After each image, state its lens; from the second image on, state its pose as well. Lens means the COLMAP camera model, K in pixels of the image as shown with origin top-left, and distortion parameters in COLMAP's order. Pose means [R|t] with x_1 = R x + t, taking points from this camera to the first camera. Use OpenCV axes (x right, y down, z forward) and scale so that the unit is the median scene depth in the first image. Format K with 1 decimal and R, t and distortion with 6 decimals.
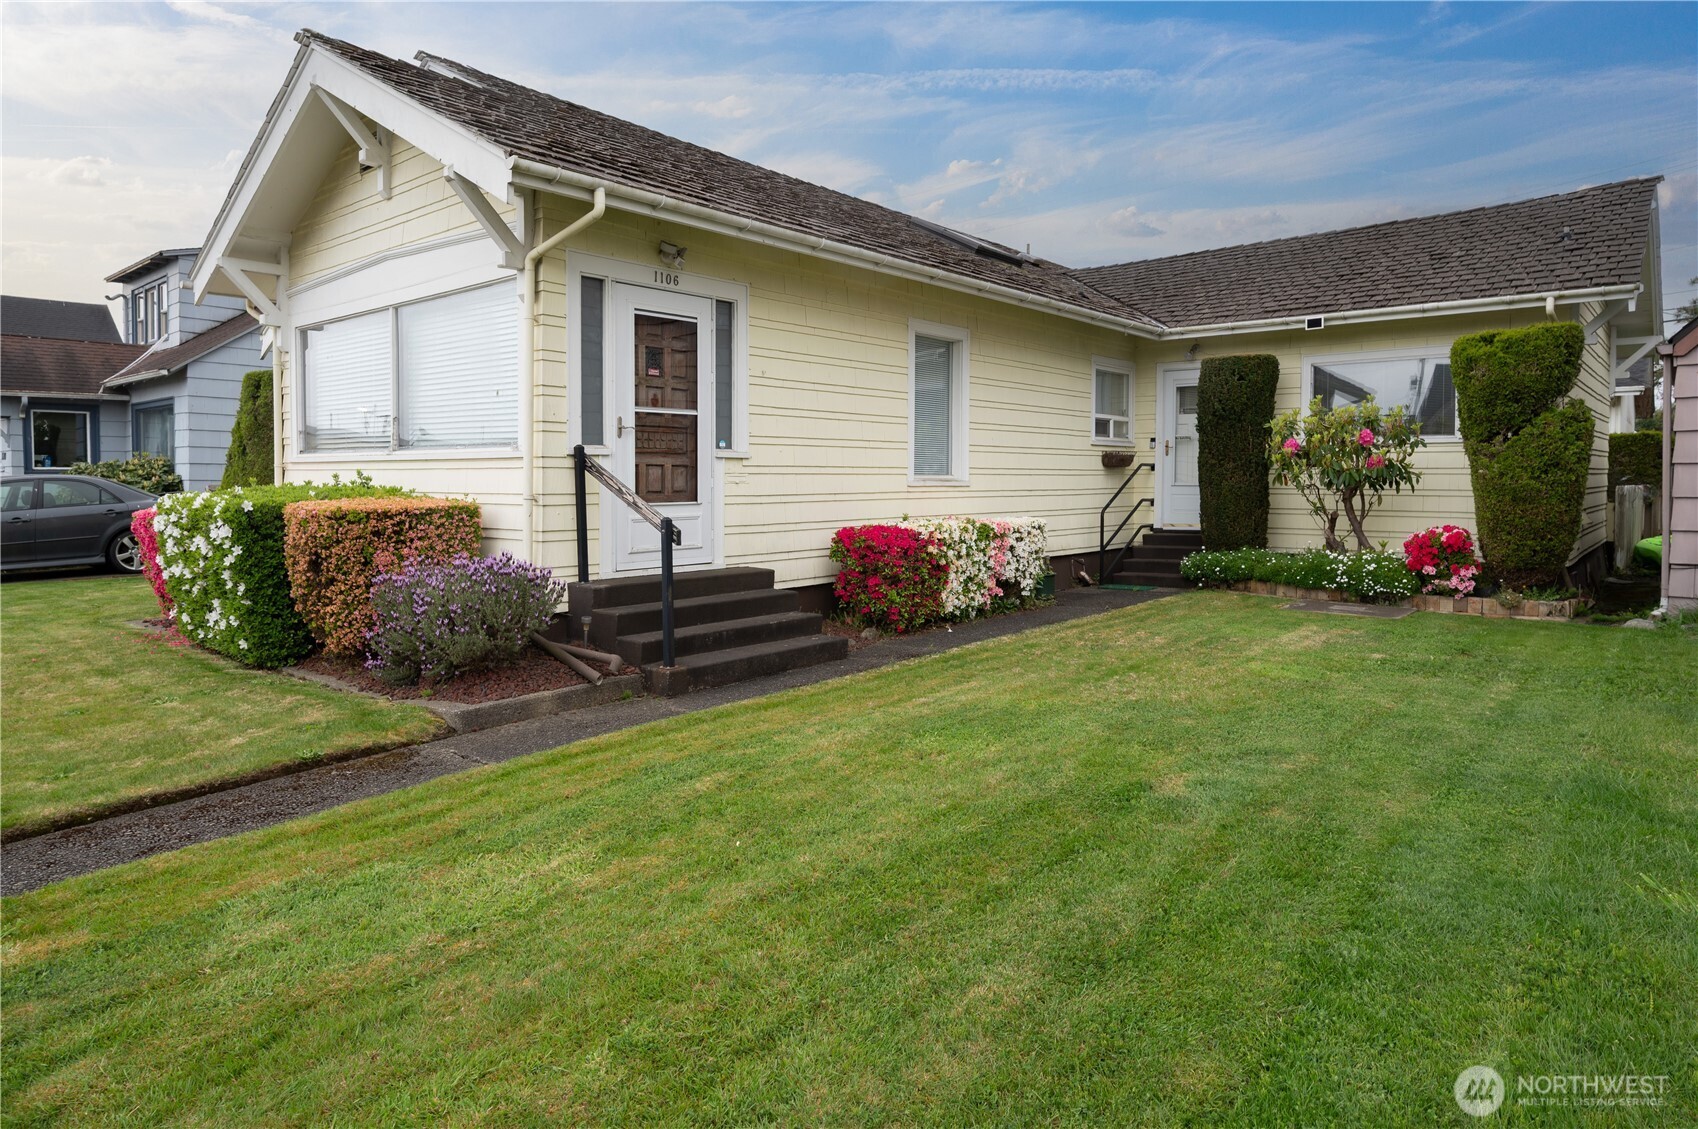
lens RADIAL K [[1001.0, 0, 860.3], [0, 1001.0, 562.2], [0, 0, 1]] dist [-0.003979, 0.000055]
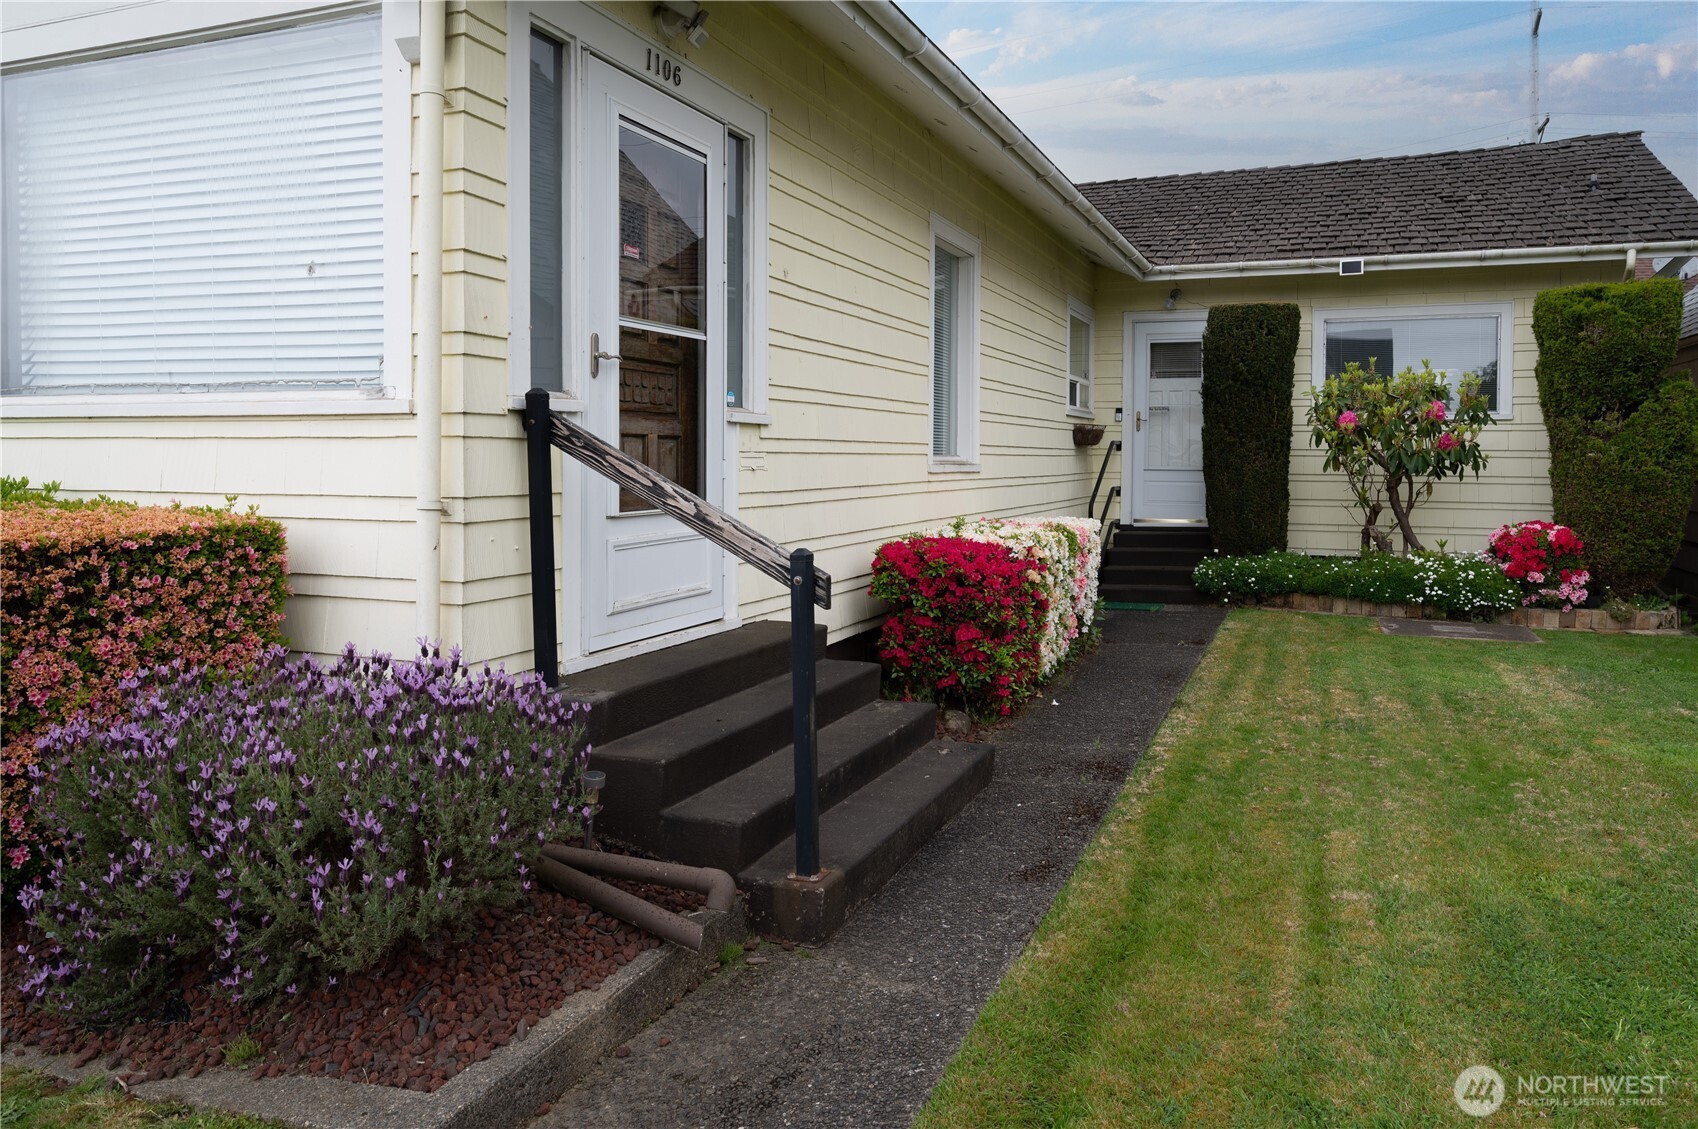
lens RADIAL K [[1136.9, 0, 936.4], [0, 1136.9, 532.7], [0, 0, 1]] dist [0.001653, -0.003044]
pose [[0.936023, -0.018128, 0.351471, -0.206943], [0.023919, 0.999640, -0.012140, -0.028683], [-0.351125, 0.019770, 0.936120, 0.317166]]
